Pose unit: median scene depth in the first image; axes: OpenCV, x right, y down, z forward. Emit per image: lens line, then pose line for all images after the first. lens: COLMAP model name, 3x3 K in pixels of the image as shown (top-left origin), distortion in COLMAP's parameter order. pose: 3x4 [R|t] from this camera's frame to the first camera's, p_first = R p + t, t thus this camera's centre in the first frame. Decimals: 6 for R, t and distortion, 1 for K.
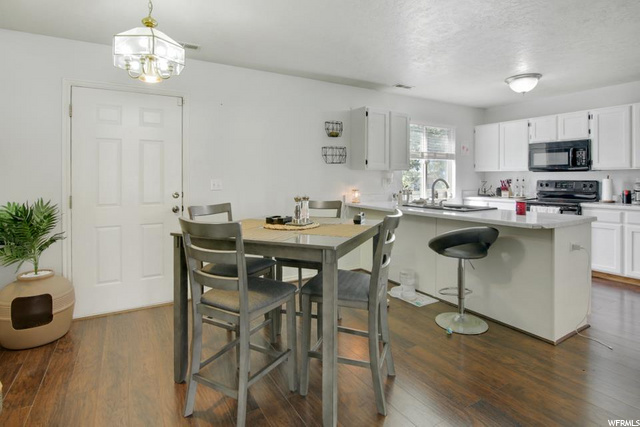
lens RADIAL K [[334.0, 0, 317.0], [0, 334.0, 181.5], [0, 0, 1]] dist [-0.027054, 0.006284]
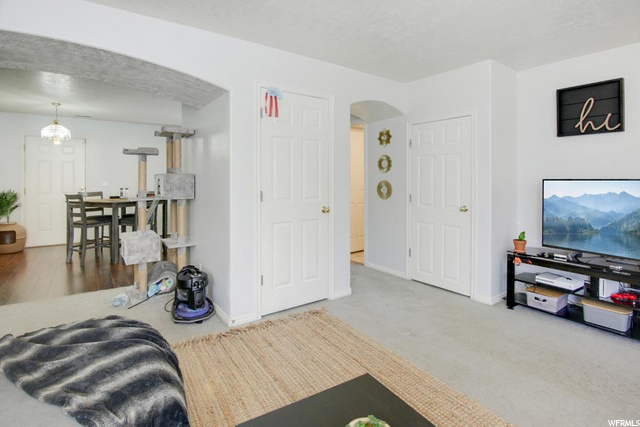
lens RADIAL K [[334.0, 0, 324.1], [0, 334.0, 177.6], [0, 0, 1]] dist [-0.027054, 0.006284]
pose [[0.995538, -0.002686, 0.094319, 0.445035], [0.003131, 0.999985, -0.004572, -0.005262], [-0.094306, 0.004847, 0.995532, -0.587290]]
